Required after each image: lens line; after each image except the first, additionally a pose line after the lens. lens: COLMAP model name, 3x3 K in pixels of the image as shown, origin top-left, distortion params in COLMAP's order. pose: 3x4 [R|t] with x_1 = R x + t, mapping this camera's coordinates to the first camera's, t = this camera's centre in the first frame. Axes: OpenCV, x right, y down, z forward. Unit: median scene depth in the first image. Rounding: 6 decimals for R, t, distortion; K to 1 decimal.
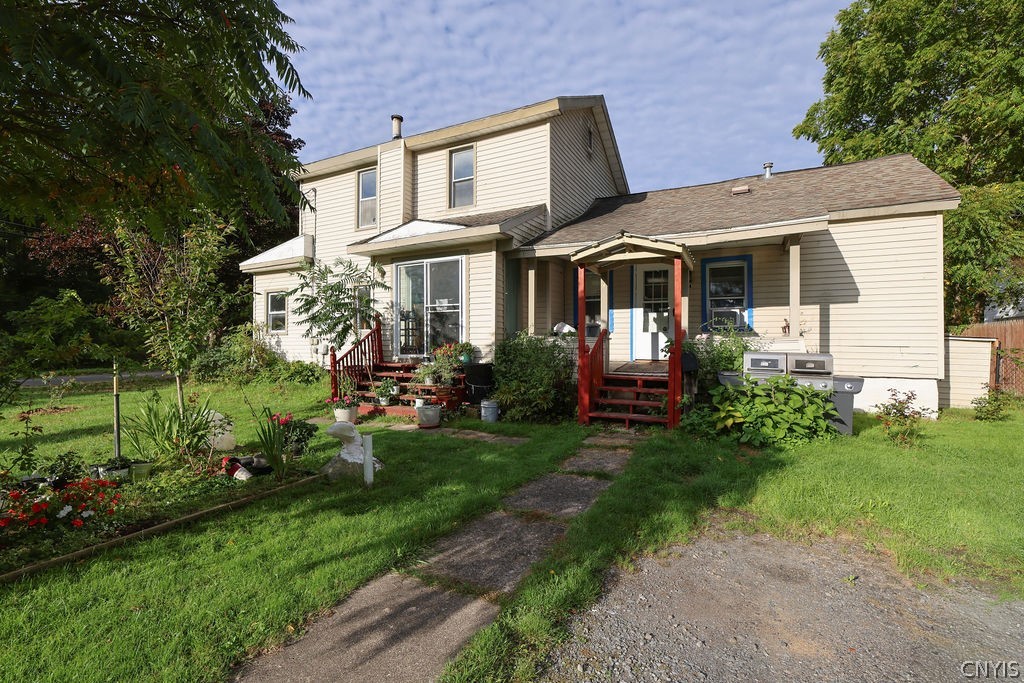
lens RADIAL K [[456.6, 0, 512.0], [0, 456.6, 341.5], [0, 0, 1]] dist [-0.000179, -0.000197]
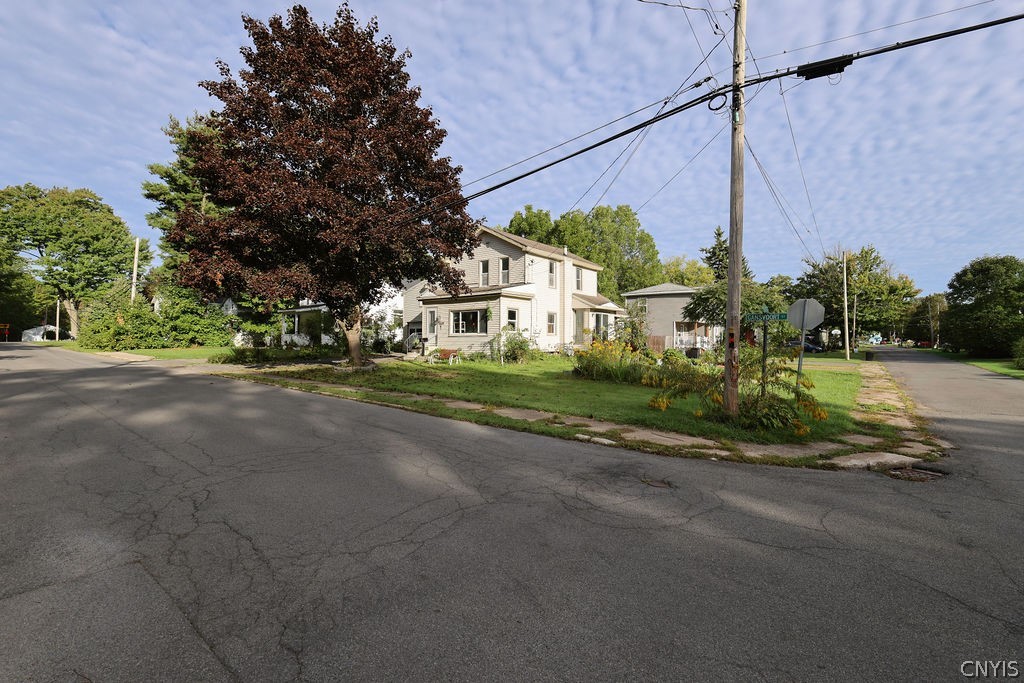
lens RADIAL K [[447.6, 0, 508.9], [0, 447.6, 338.2], [0, 0, 1]] dist [-0.000381, 0.000463]
pose [[0.187543, 0.010920, 0.982196, -3.220076], [-0.013638, 0.999871, -0.008513, 0.023150], [-0.982162, -0.011798, 0.187667, 1.044441]]
